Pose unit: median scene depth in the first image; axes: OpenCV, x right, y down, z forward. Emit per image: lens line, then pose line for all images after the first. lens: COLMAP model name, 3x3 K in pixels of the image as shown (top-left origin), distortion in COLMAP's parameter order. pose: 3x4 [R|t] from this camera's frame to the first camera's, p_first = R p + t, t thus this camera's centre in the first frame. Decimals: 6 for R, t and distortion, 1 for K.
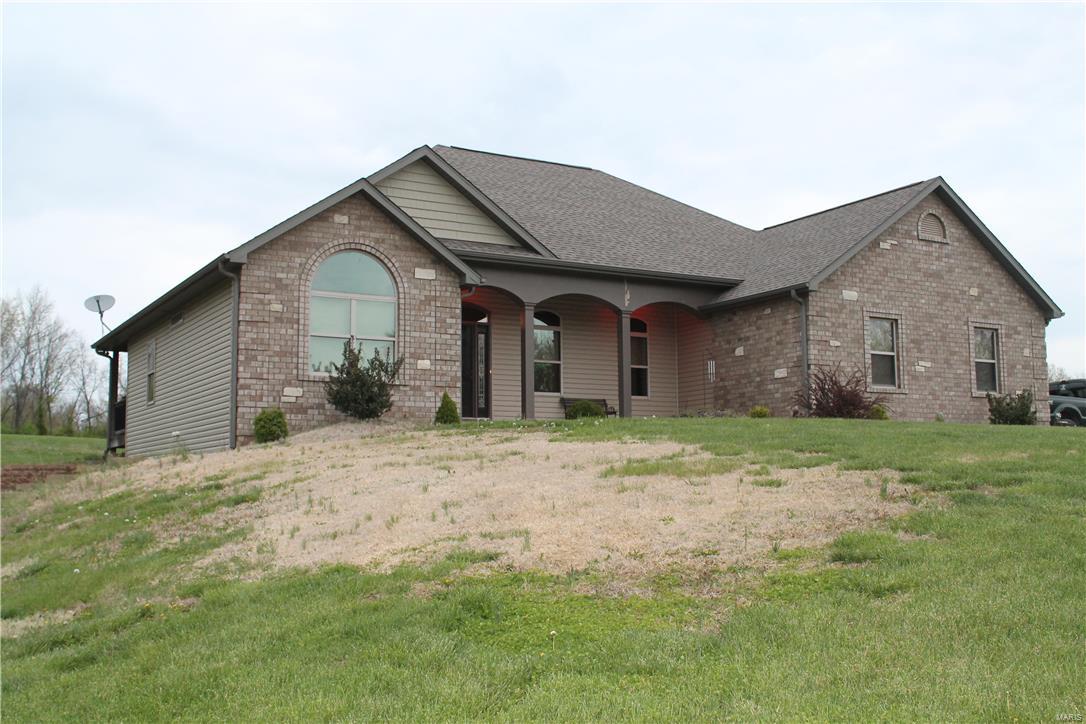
lens RADIAL K [[1200.1, 0, 540.1], [0, 1200.1, 358.2], [0, 0, 1]] dist [-0.129657, 0.000000]
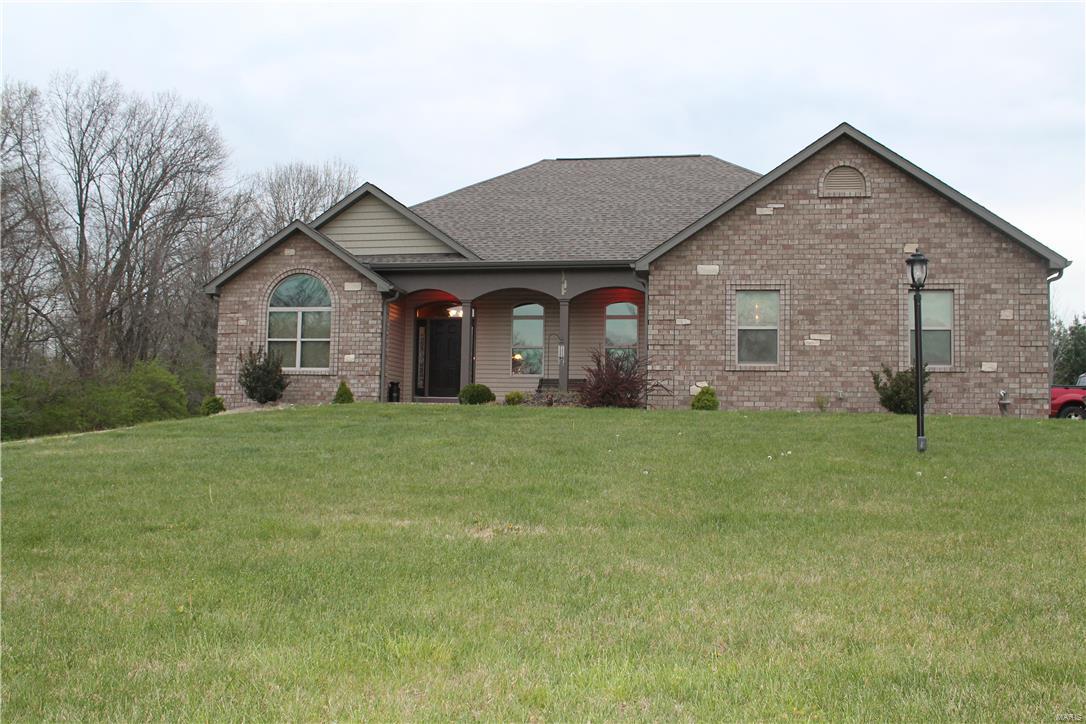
lens RADIAL K [[1039.9, 0, 544.4], [0, 1039.9, 369.2], [0, 0, 1]] dist [-0.142511, 0.000000]
pose [[0.741929, -0.019041, -0.670208, 0.710116], [0.049797, 0.998401, 0.026761, -0.002043], [0.668626, -0.053229, 0.741691, 0.288689]]
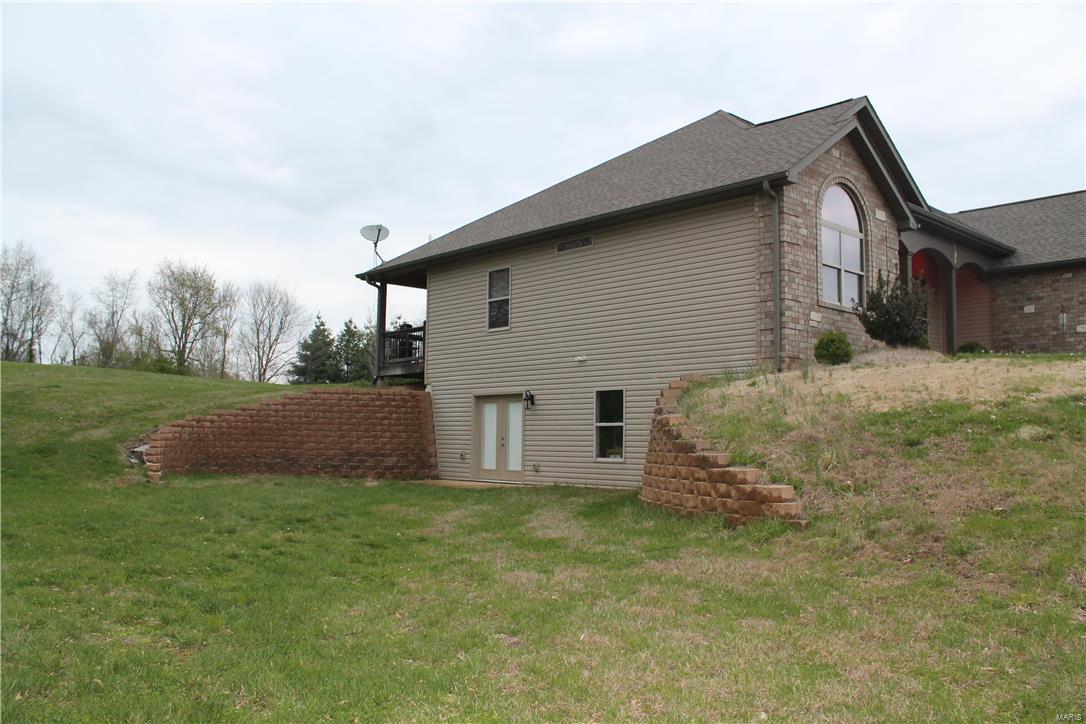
lens RADIAL K [[916.4, 0, 546.8], [0, 916.4, 359.9], [0, 0, 1]] dist [-0.094898, 0.024311]
pose [[0.976292, 0.041631, 0.212418, -0.496656], [-0.046998, 0.998689, 0.020277, 0.050316], [-0.211295, -0.029780, 0.976969, 0.249180]]
